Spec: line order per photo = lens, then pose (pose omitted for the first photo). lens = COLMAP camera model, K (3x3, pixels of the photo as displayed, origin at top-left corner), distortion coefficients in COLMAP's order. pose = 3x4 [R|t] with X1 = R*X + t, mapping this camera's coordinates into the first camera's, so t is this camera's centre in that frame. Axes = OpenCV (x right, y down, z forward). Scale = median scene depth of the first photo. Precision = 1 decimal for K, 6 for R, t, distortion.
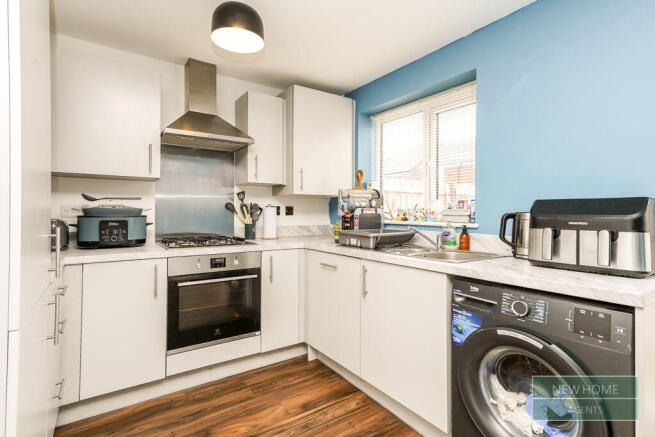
lens RADIAL K [[318.6, 0, 327.9], [0, 318.6, 215.6], [0, 0, 1]] dist [-0.000269, -0.000017]
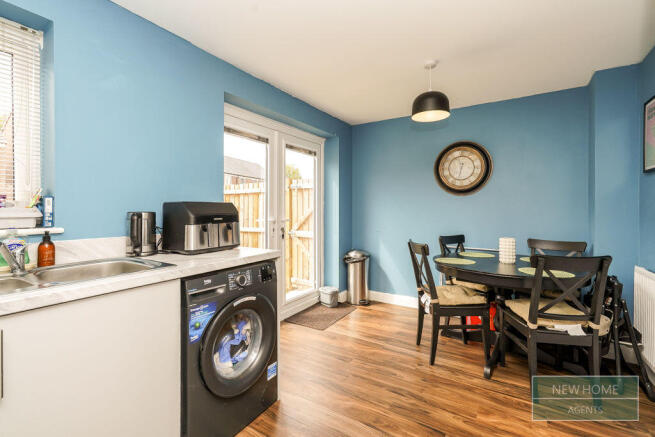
lens RADIAL K [[297.4, 0, 327.1], [0, 297.4, 212.3], [0, 0, 1]] dist [0.001386, 0.000055]
pose [[-0.393636, -0.012224, 0.919185, -0.599089], [0.008686, 0.999817, 0.017016, -0.024551], [-0.919226, 0.014682, -0.393458, 0.922732]]
